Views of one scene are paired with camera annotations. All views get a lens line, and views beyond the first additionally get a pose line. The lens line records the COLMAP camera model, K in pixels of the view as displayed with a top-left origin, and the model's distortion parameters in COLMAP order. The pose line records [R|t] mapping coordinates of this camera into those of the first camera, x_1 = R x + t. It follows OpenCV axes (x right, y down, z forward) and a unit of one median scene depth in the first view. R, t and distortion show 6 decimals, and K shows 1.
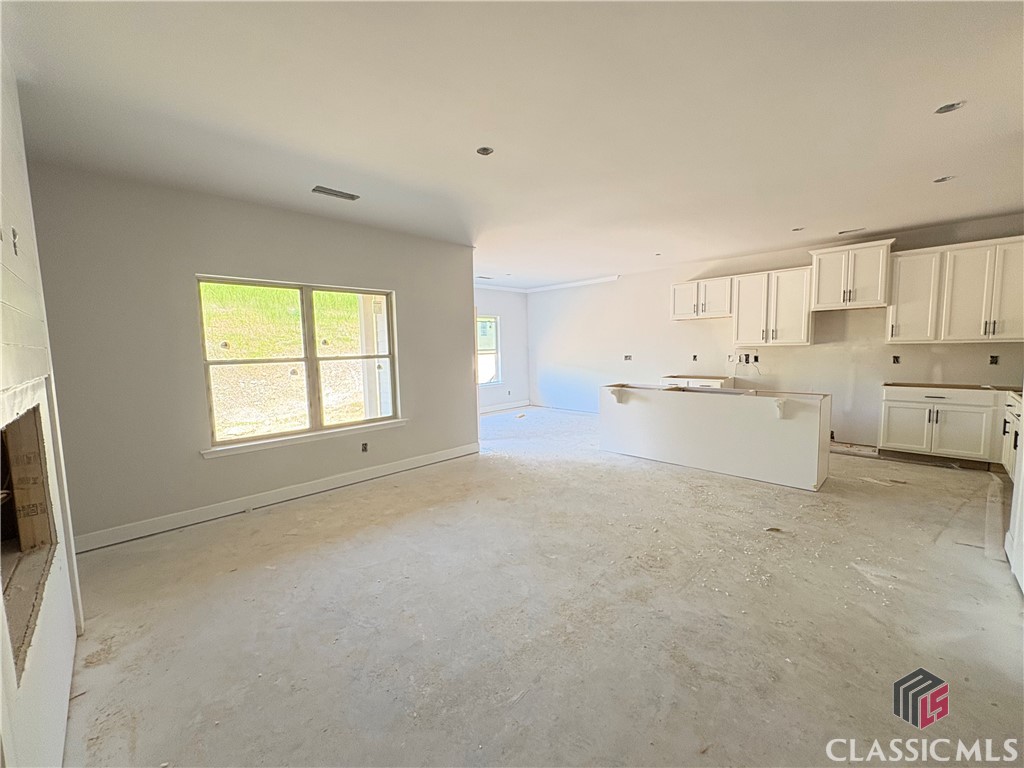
lens RADIAL K [[409.3, 0, 512.0], [0, 409.3, 384.0], [0, 0, 1]] dist [-0.009927, 0.000026]
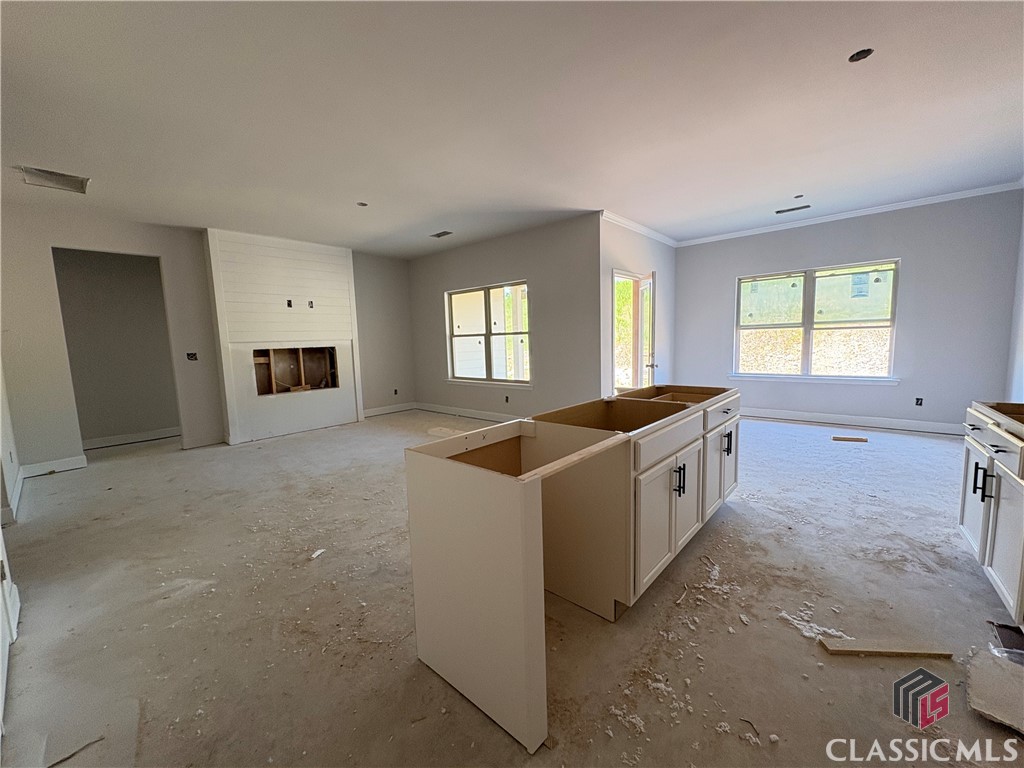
lens RADIAL K [[403.8, 0, 512.0], [0, 403.8, 384.0], [0, 0, 1]] dist [0.000937, -0.000012]
pose [[0.072072, 0.135895, -0.988098, 1.070944], [-0.062850, 0.989325, 0.131479, -0.083123], [0.995417, 0.052626, 0.079844, 0.982642]]
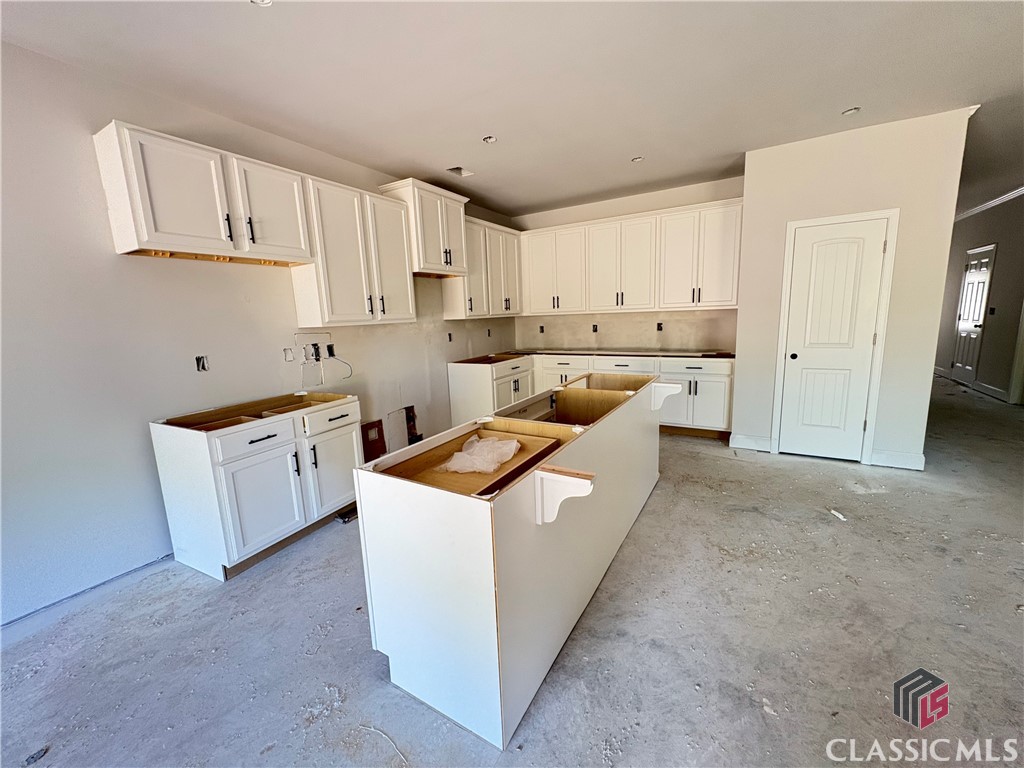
lens RADIAL K [[412.7, 0, 512.0], [0, 412.7, 384.0], [0, 0, 1]] dist [0.011278, -0.000007]
pose [[-0.273538, -0.134399, 0.952425, 0.009848], [0.129552, 0.976019, 0.174936, -0.126828], [-0.953097, 0.171240, -0.249567, 1.391917]]
